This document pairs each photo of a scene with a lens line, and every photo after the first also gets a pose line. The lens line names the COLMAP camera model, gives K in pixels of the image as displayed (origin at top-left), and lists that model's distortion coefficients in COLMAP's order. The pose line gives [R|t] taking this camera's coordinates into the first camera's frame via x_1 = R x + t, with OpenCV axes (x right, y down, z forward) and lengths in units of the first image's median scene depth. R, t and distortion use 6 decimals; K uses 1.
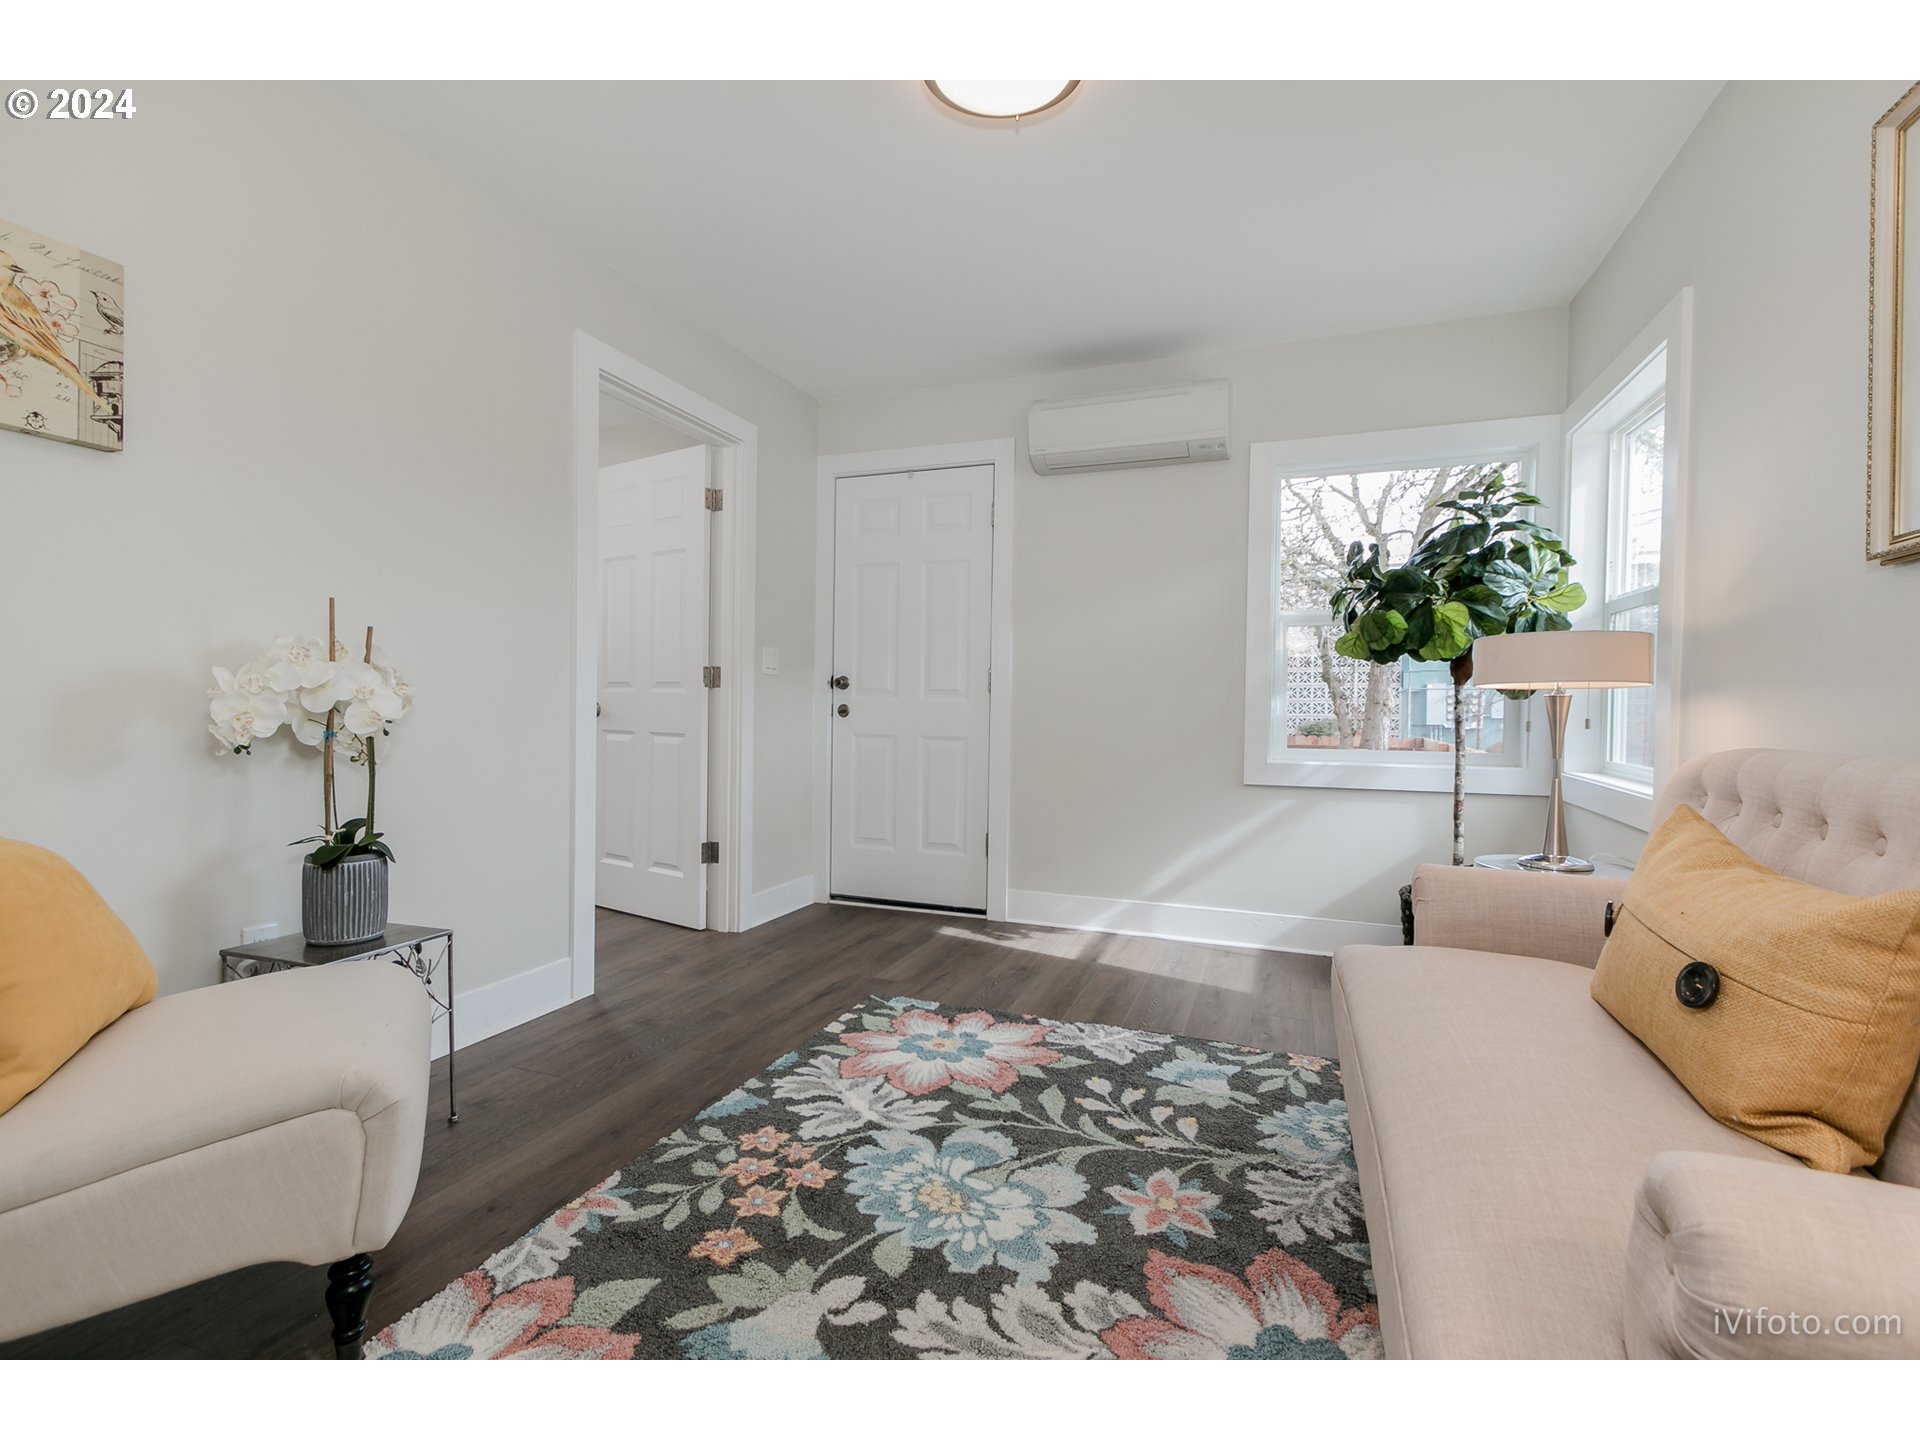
lens RADIAL K [[875.6, 0, 956.6], [0, 875.6, 706.6], [0, 0, 1]] dist [0.003034, -0.000196]
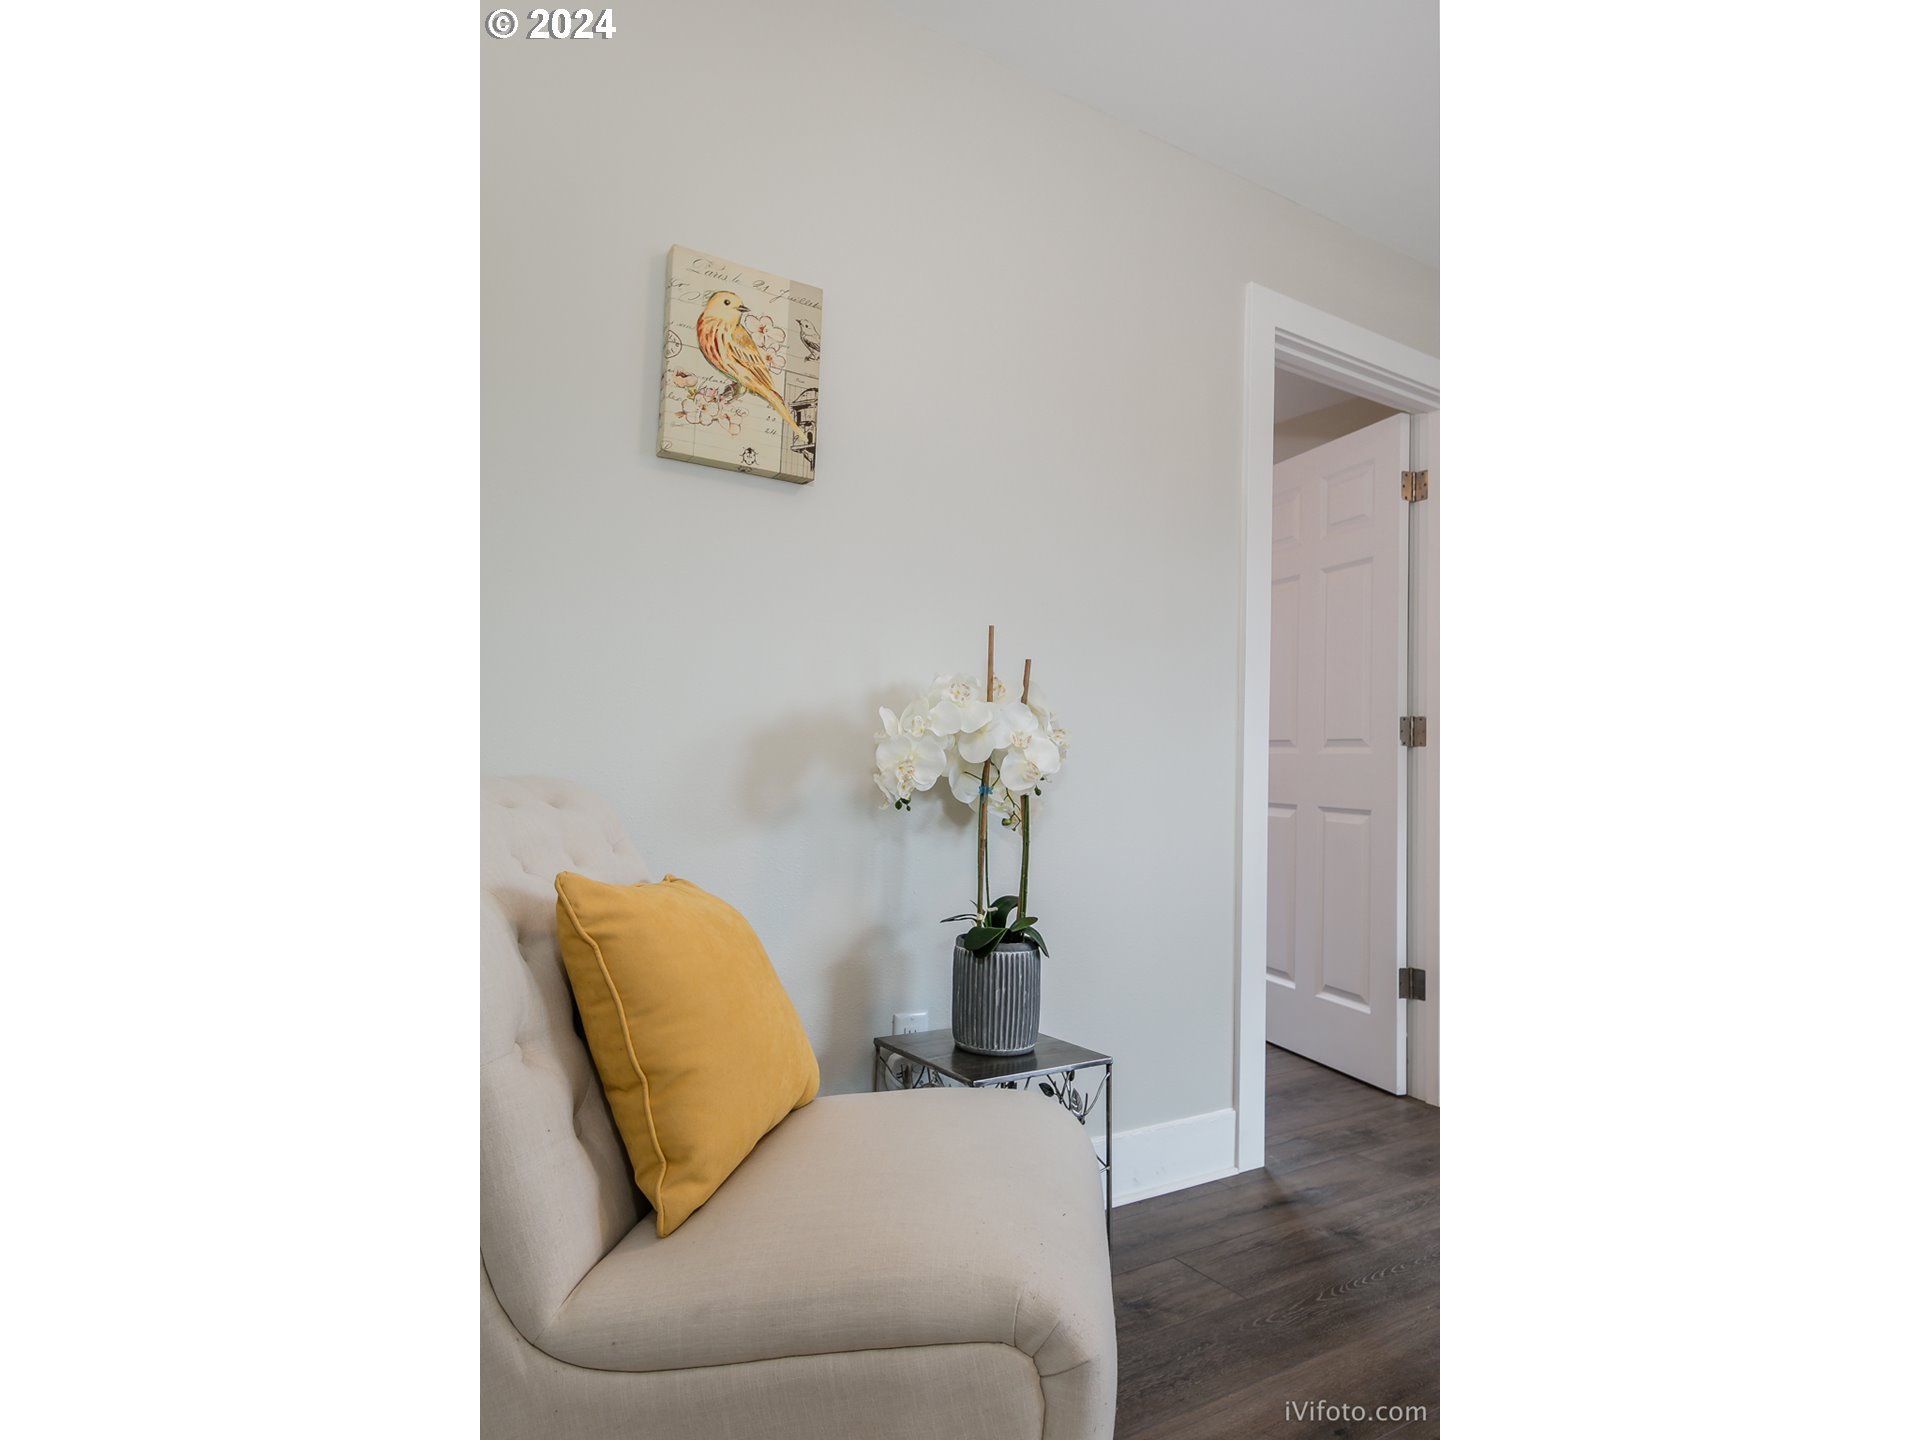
lens RADIAL K [[875.6, 0, 956.6], [0, 875.6, 706.6], [0, 0, 1]] dist [0.003034, -0.000196]
pose [[0.827202, -0.031578, -0.561017, -0.270628], [-0.024635, 0.995421, -0.092354, 0.029782], [0.561365, 0.090216, 0.822636, 0.298224]]
